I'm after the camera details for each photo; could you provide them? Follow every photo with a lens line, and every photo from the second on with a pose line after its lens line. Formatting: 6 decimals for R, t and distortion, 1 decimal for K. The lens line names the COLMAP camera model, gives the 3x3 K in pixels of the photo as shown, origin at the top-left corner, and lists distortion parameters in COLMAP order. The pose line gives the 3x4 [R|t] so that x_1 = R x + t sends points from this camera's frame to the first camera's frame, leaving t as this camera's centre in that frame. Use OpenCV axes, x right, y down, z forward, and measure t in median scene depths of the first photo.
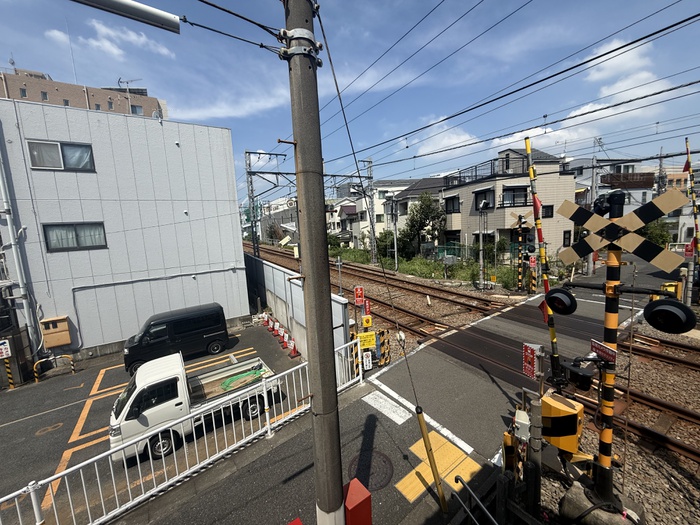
lens RADIAL K [[280.4, 0, 349.5], [0, 280.4, 262.0], [0, 0, 1]] dist [-0.001416, 0.000579]
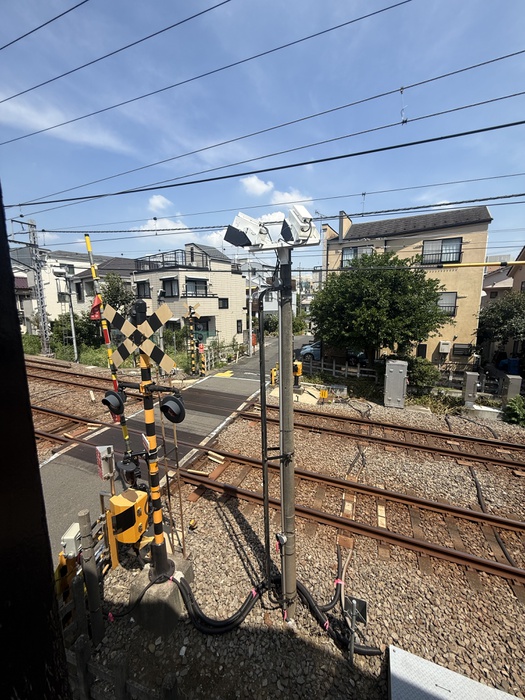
lens RADIAL K [[280.4, 0, 263.8], [0, 280.4, 349.0], [0, 0, 1]] dist [-0.001416, 0.000579]
pose [[0.786431, -0.037126, 0.616561, 0.103290], [0.028313, 0.999310, 0.024060, -0.011912], [-0.617028, -0.001465, 0.786940, -0.026129]]
